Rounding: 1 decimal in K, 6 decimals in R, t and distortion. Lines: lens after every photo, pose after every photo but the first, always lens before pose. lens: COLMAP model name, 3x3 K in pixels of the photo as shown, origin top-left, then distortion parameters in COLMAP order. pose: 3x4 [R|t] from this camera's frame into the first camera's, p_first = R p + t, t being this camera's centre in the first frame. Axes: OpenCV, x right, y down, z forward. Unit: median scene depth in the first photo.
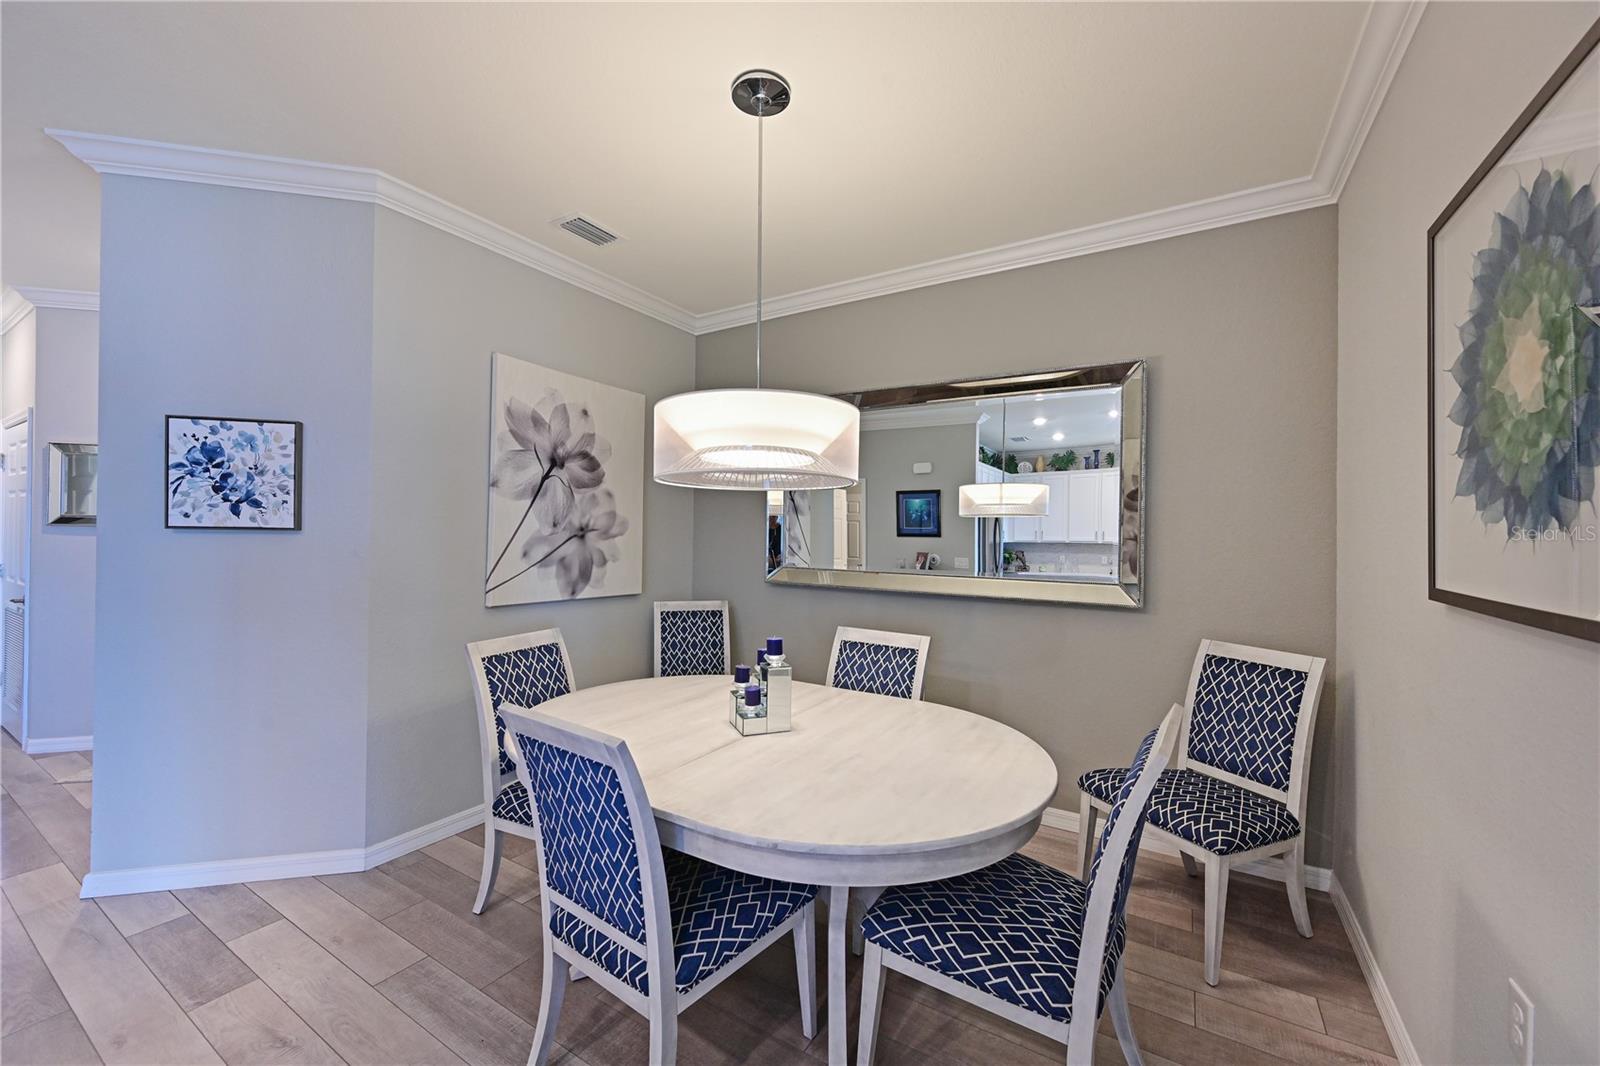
lens RADIAL K [[631.7, 0, 794.1], [0, 631.7, 532.4], [0, 0, 1]] dist [0.000897, 0.000471]
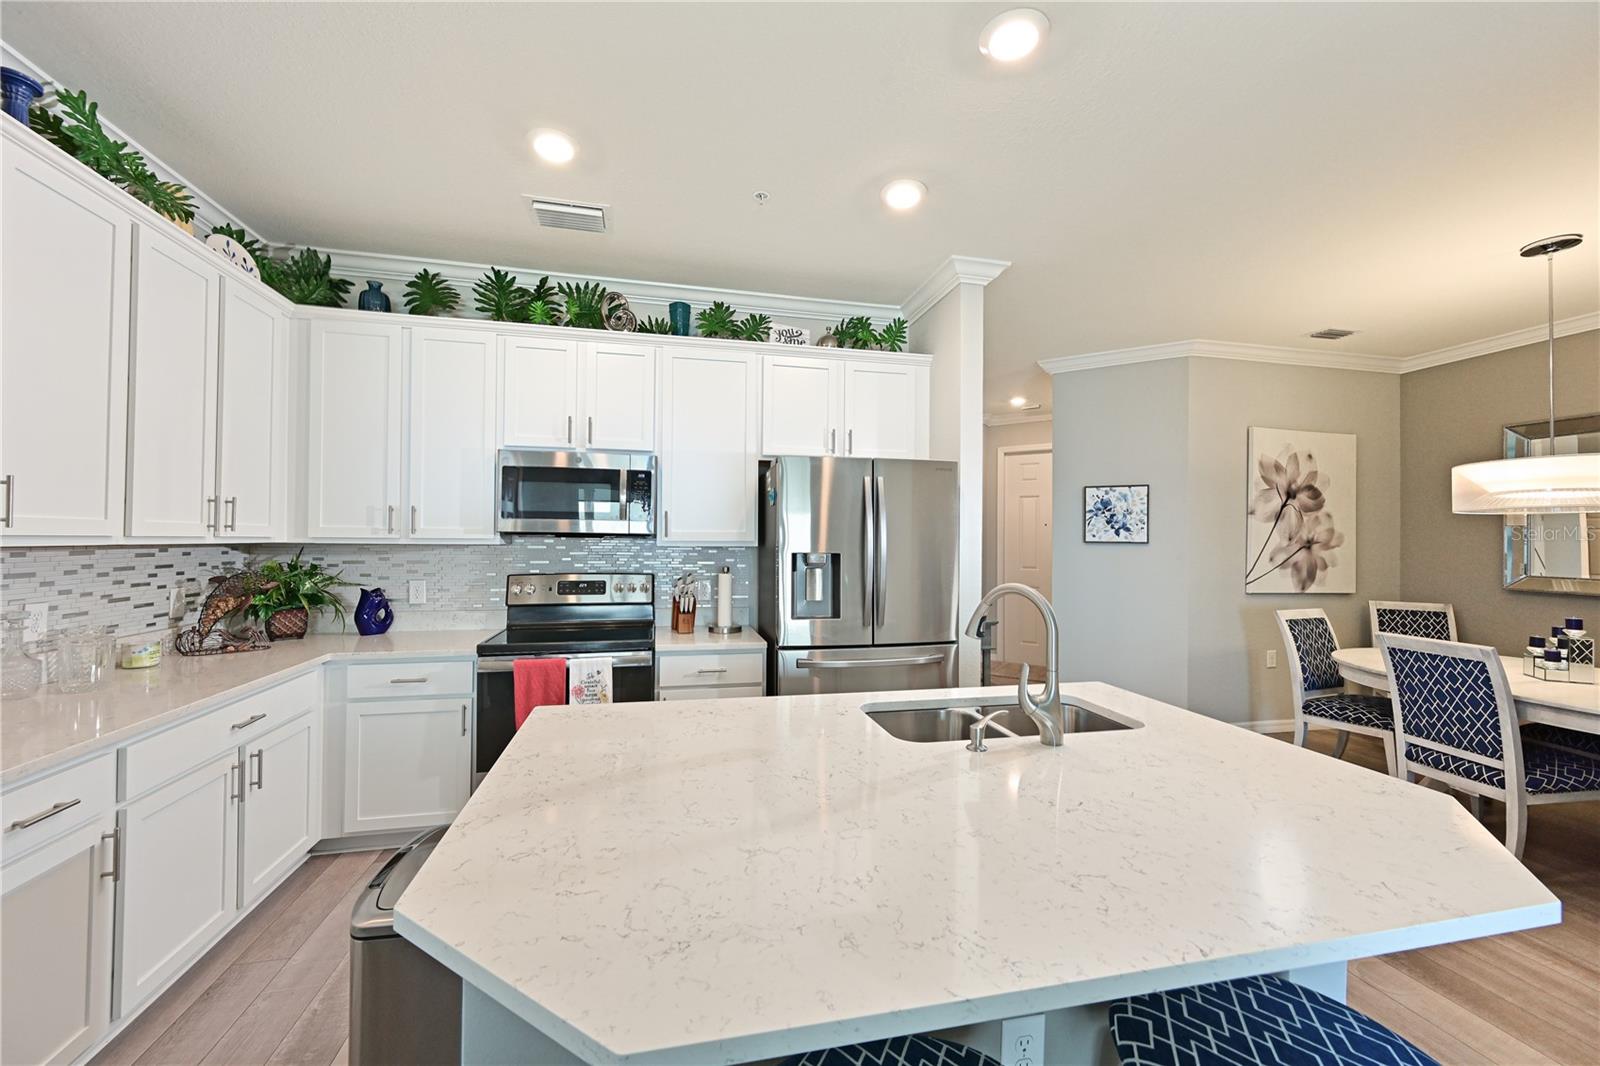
lens RADIAL K [[631.7, 0, 795.3], [0, 631.7, 531.7], [0, 0, 1]] dist [0.000897, 0.000471]
pose [[0.705753, -0.014673, -0.708306, -0.208876], [0.000904, 0.999803, -0.019811, -0.002089], [0.708458, 0.013341, 0.705627, -1.033734]]
